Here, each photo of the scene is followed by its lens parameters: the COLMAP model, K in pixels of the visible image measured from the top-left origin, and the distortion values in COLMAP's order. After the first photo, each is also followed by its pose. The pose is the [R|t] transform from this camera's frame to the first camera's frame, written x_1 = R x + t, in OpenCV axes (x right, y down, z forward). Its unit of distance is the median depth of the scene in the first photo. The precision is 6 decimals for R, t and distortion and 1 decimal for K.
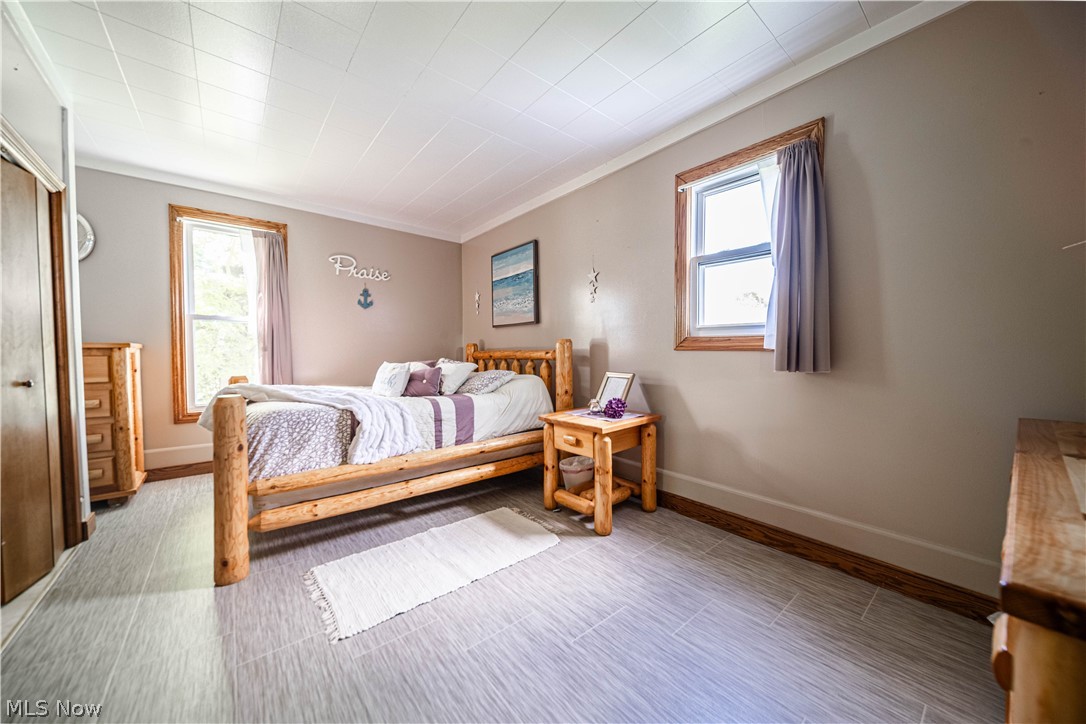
lens RADIAL K [[388.8, 0, 546.7], [0, 388.8, 361.4], [0, 0, 1]] dist [0.000191, 0.000156]
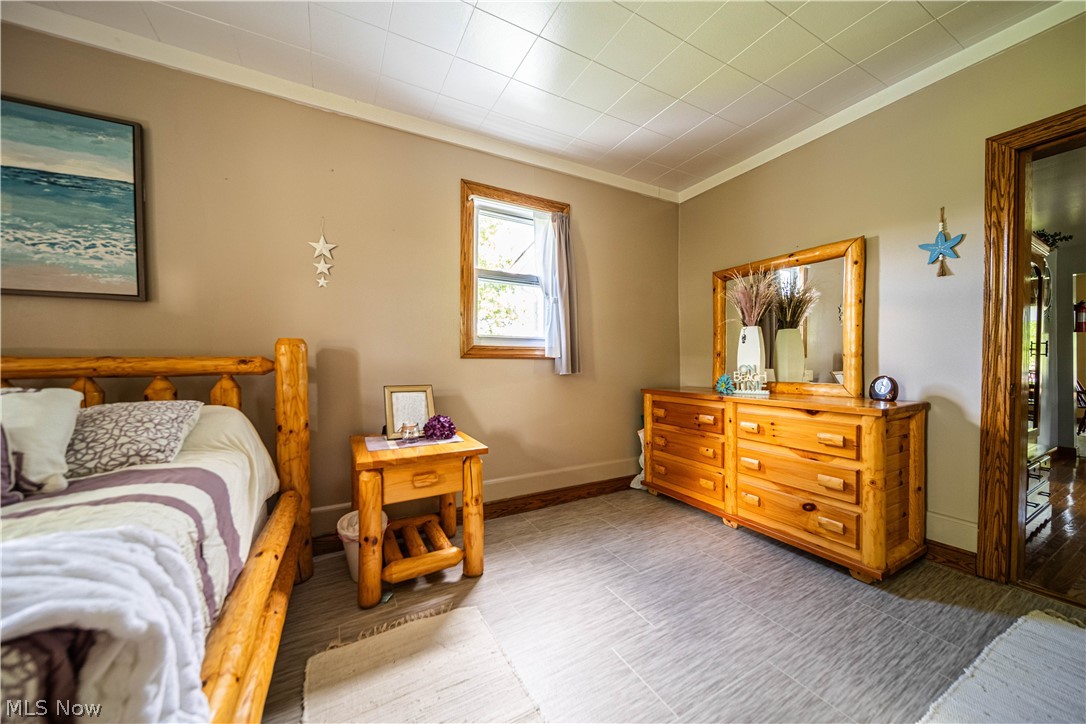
lens RADIAL K [[388.8, 0, 548.7], [0, 388.8, 367.0], [0, 0, 1]] dist [0.000191, 0.000156]
pose [[0.170904, -0.016688, 0.985146, -0.630886], [0.025346, 0.999600, 0.012536, -0.014924], [-0.984962, 0.022827, 0.171258, 0.658863]]
